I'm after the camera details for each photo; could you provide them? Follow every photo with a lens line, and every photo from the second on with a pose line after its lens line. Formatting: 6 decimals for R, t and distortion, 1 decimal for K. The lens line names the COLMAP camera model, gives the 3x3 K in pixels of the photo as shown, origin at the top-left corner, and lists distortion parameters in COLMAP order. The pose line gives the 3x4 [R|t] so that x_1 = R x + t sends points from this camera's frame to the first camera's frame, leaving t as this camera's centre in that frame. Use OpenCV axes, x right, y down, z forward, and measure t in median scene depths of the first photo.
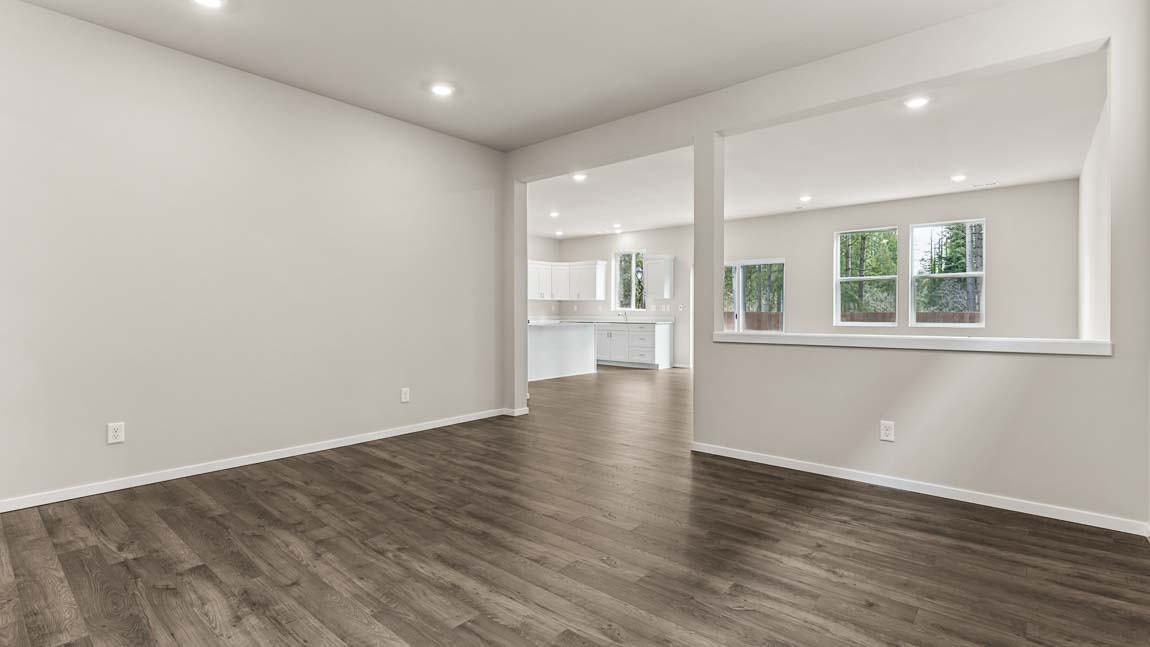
lens RADIAL K [[545.7, 0, 552.8], [0, 545.7, 314.8], [0, 0, 1]] dist [-0.000360, -0.000050]
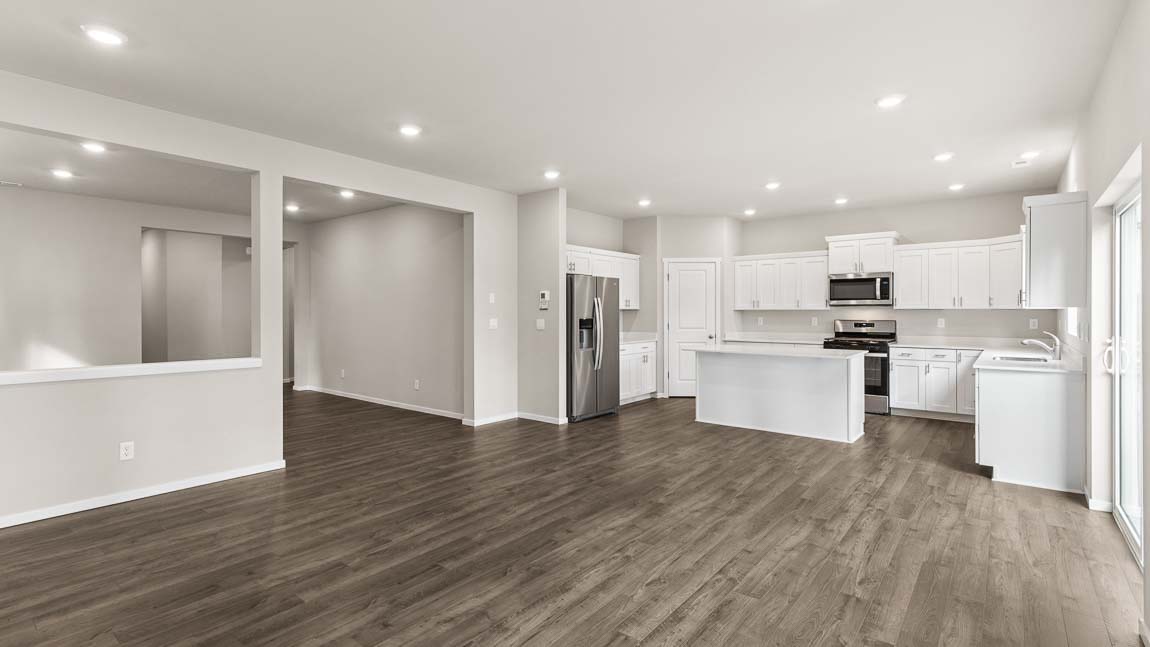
lens RADIAL K [[545.7, 0, 552.8], [0, 545.7, 314.8], [0, 0, 1]] dist [-0.000360, -0.000050]
pose [[0.043176, 0.002010, -0.999065, 0.590675], [-0.010410, 0.999945, 0.001561, -0.021394], [0.999013, 0.010333, 0.043195, 0.649429]]
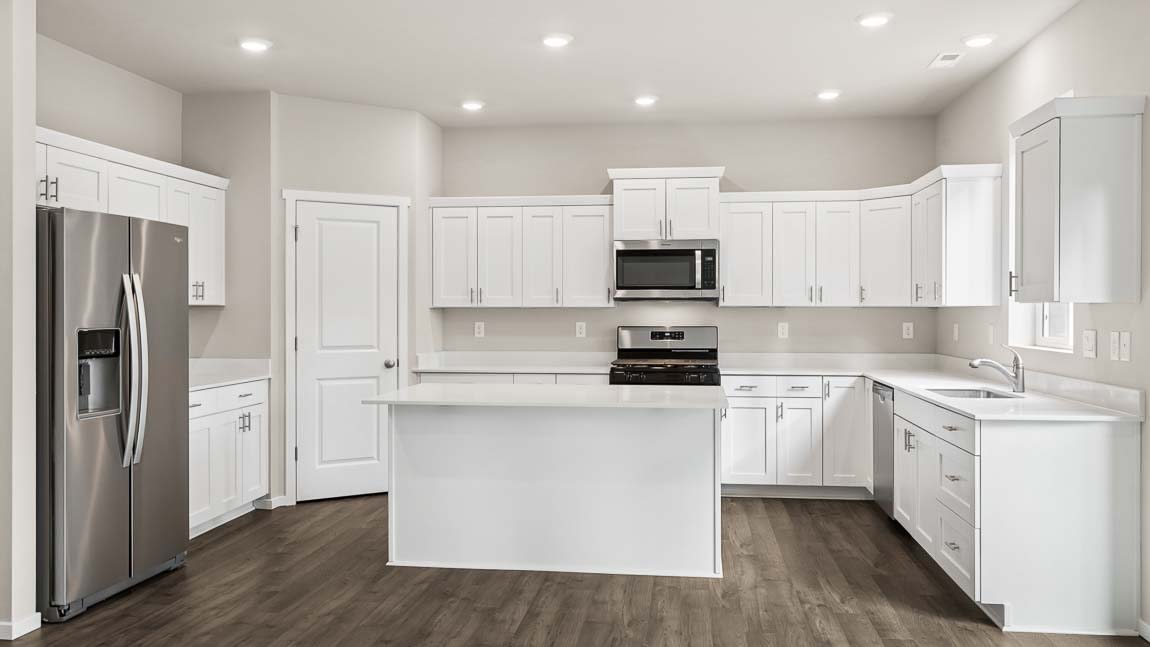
lens RADIAL K [[925.0, 0, 600.0], [0, 925.0, 309.1], [0, 0, 1]] dist [0.000295, 0.001868]
pose [[0.601944, -0.005179, -0.798522, 0.392488], [-0.006607, 0.999912, -0.011466, -0.022111], [0.798511, 0.012178, 0.601857, 0.648791]]
